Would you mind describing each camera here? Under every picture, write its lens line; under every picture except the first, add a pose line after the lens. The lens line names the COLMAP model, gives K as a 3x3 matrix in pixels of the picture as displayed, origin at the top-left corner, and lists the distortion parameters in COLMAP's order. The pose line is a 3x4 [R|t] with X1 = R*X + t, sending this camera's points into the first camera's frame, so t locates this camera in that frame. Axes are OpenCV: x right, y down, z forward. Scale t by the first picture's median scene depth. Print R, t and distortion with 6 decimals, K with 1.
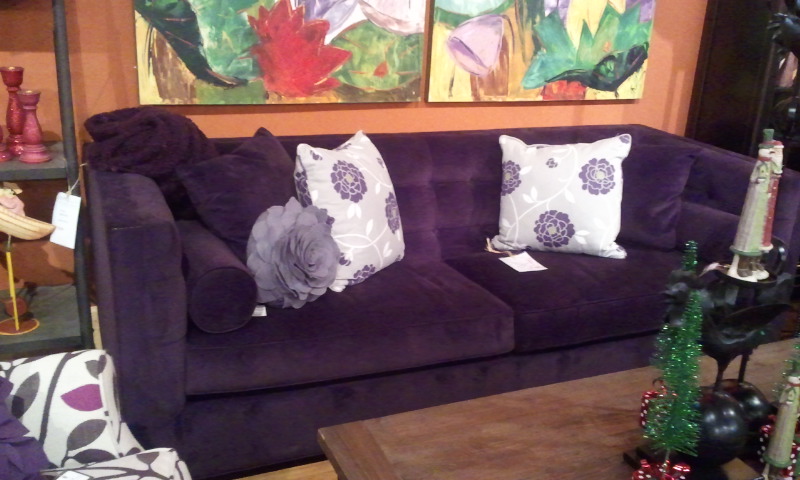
lens RADIAL K [[736.3, 0, 400.0], [0, 736.3, 240.0], [0, 0, 1]] dist [0.143760, -0.411214]
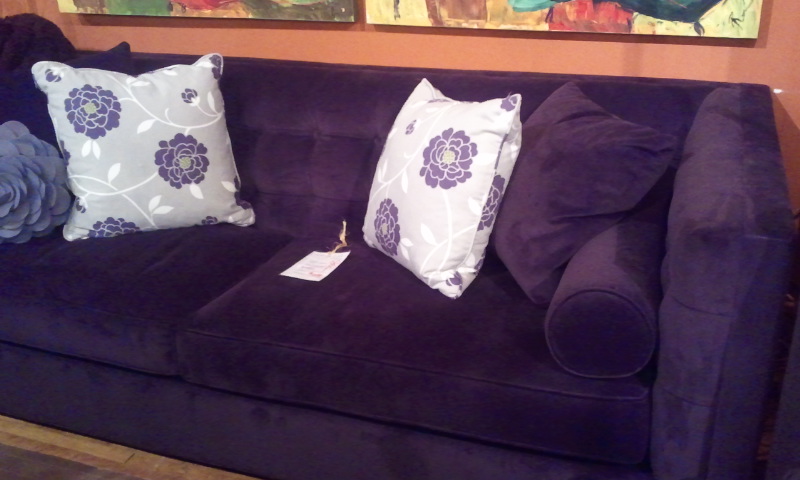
lens RADIAL K [[736.3, 0, 400.0], [0, 736.3, 240.0], [0, 0, 1]] dist [0.143760, -0.411214]
pose [[0.744947, 0.224082, -0.628364, 0.632411], [-0.163896, 0.974507, 0.153217, -0.106405], [0.646678, -0.011152, 0.762682, 0.507612]]
